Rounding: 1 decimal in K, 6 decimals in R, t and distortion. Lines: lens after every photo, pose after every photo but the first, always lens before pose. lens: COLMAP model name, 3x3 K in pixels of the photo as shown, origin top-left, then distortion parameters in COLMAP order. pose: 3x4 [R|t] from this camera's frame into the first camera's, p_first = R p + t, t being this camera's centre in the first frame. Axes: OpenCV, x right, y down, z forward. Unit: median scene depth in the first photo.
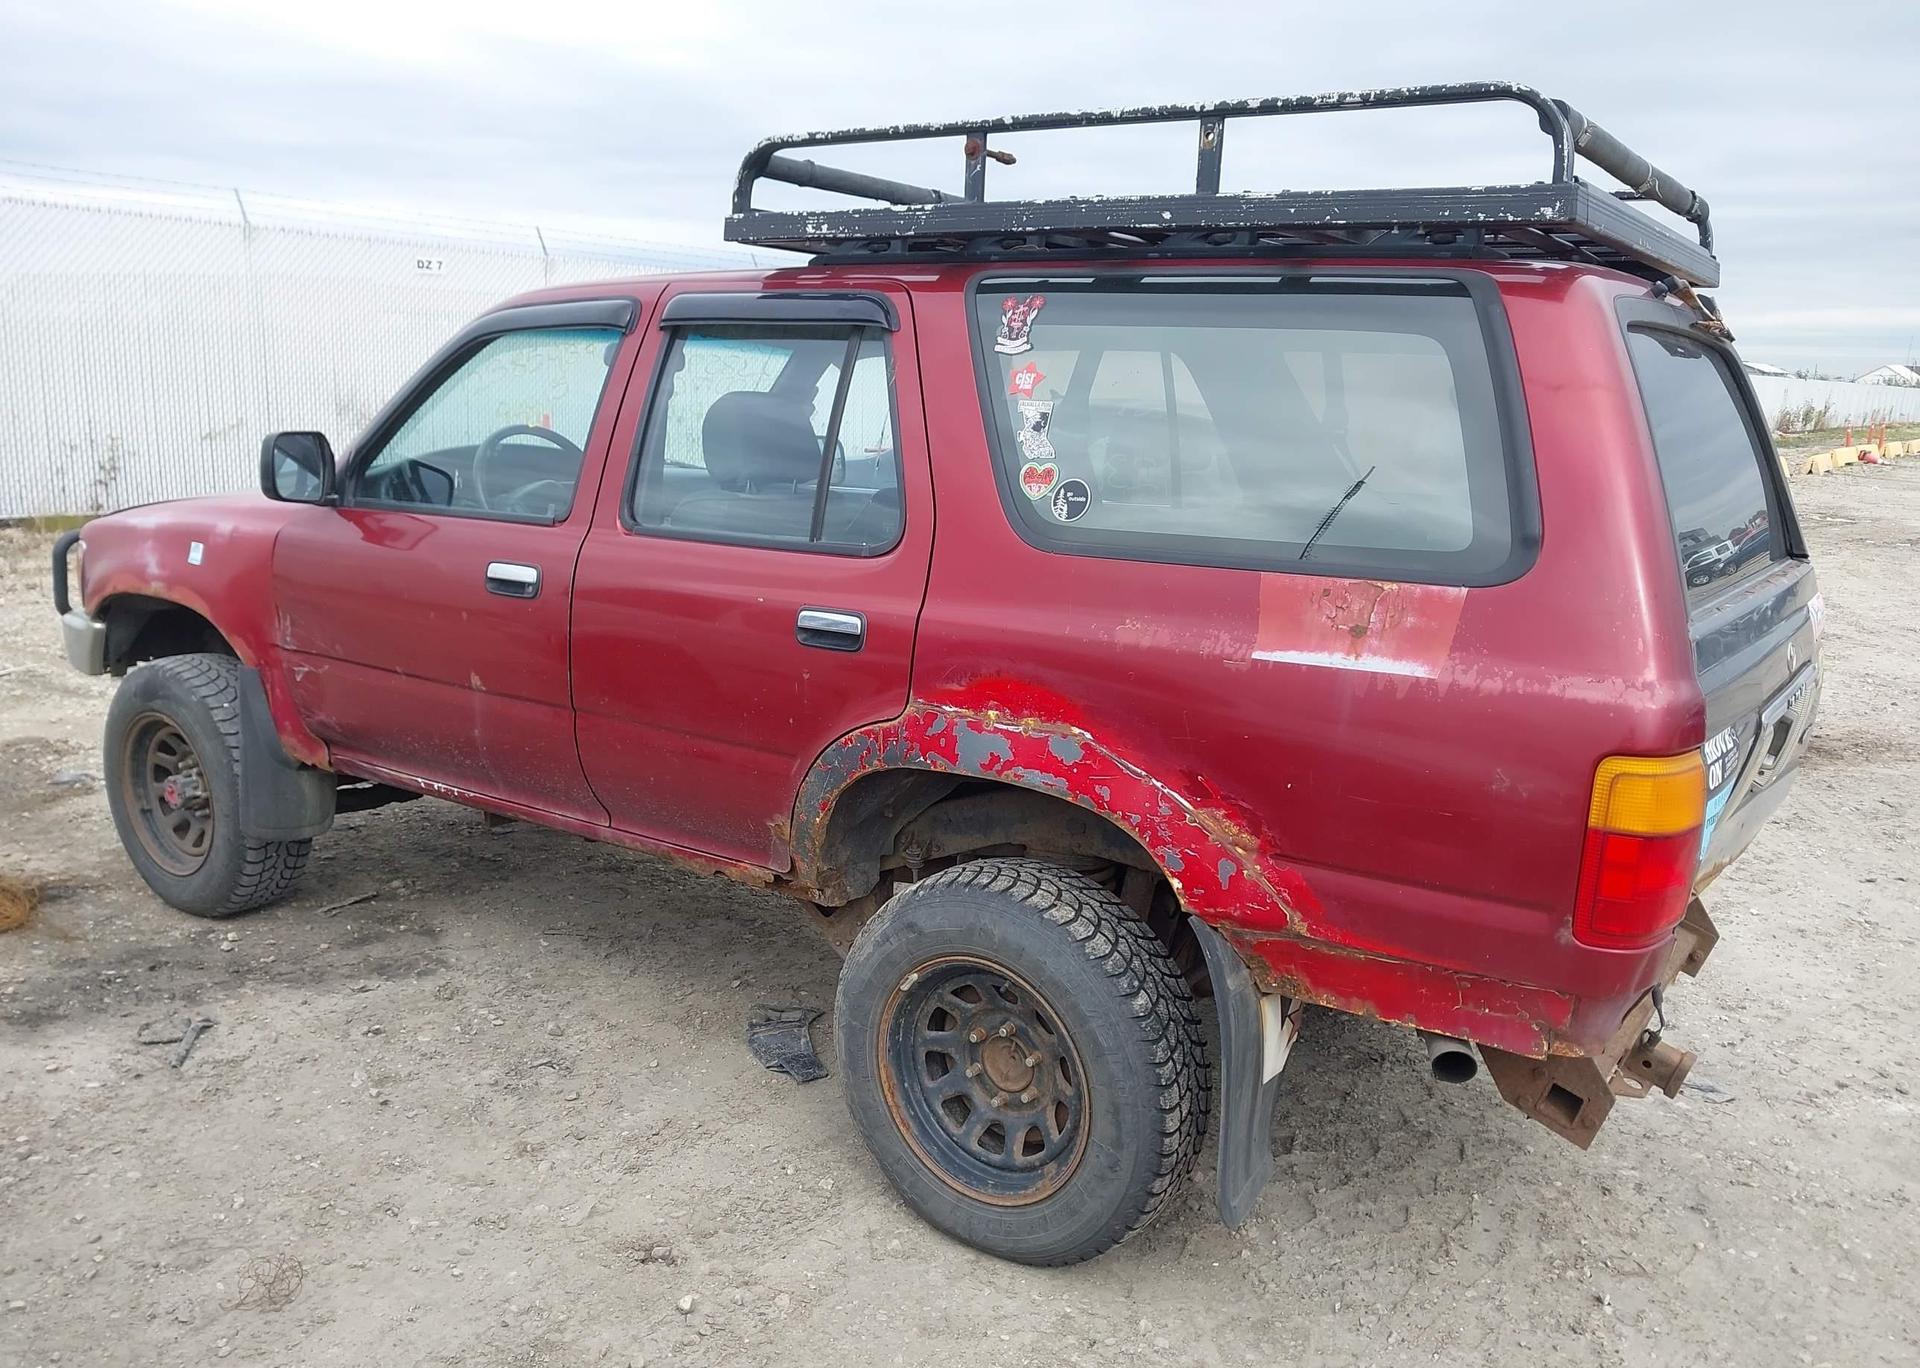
lens RADIAL K [[1520.2, 0, 953.4], [0, 1520.2, 693.5], [0, 0, 1]] dist [0.125918, -0.295647]
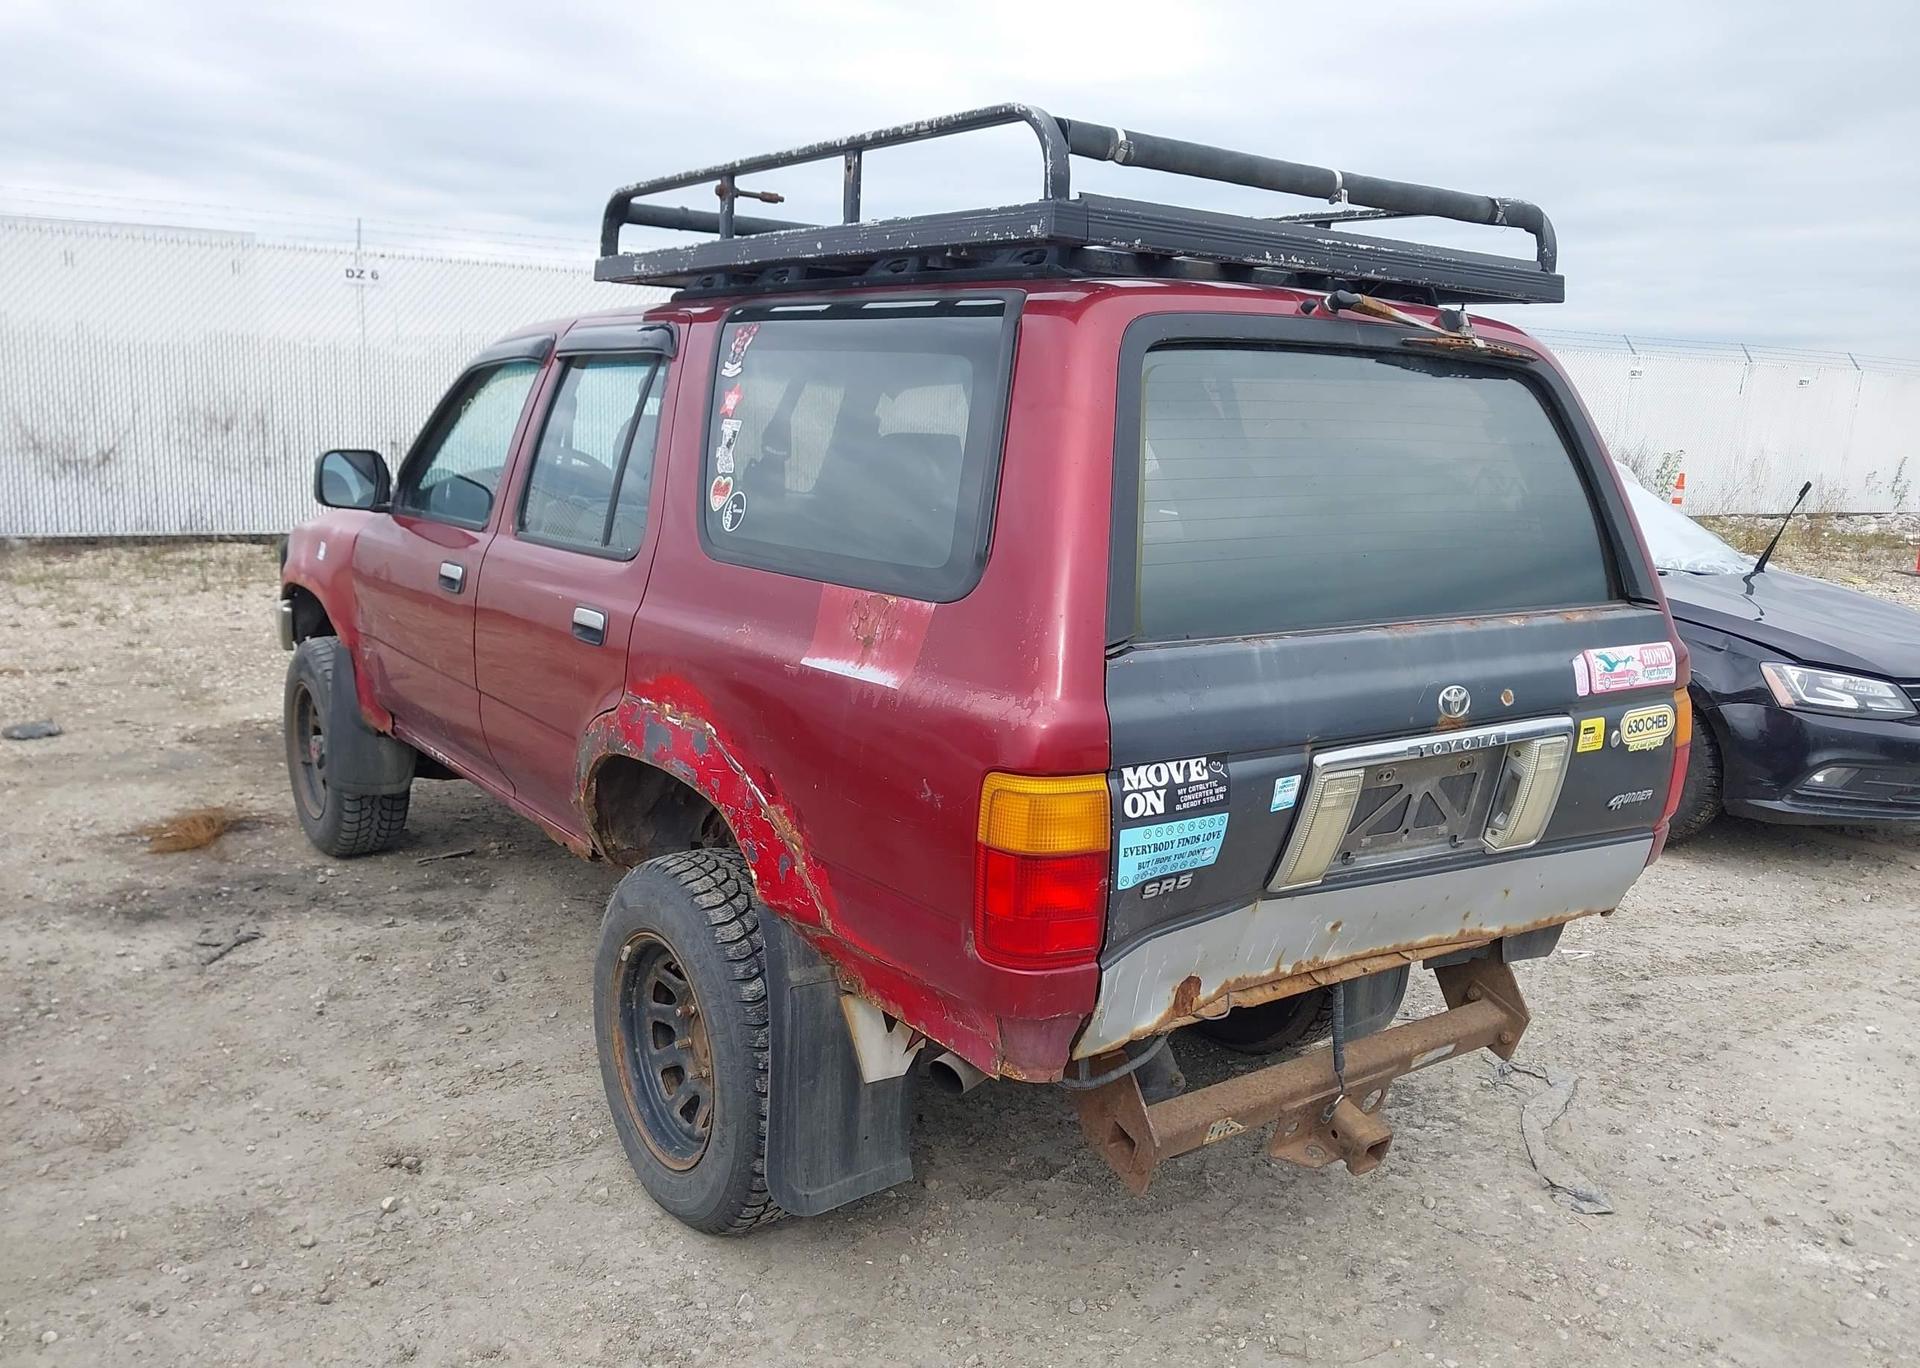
lens RADIAL K [[1520.2, 0, 953.4], [0, 1520.2, 693.5], [0, 0, 1]] dist [0.125918, -0.295647]
pose [[0.939972, 0.059750, -0.335981, 0.540443], [-0.068254, 0.997576, -0.013548, 0.003936], [0.334357, 0.035667, 0.941771, 0.043326]]
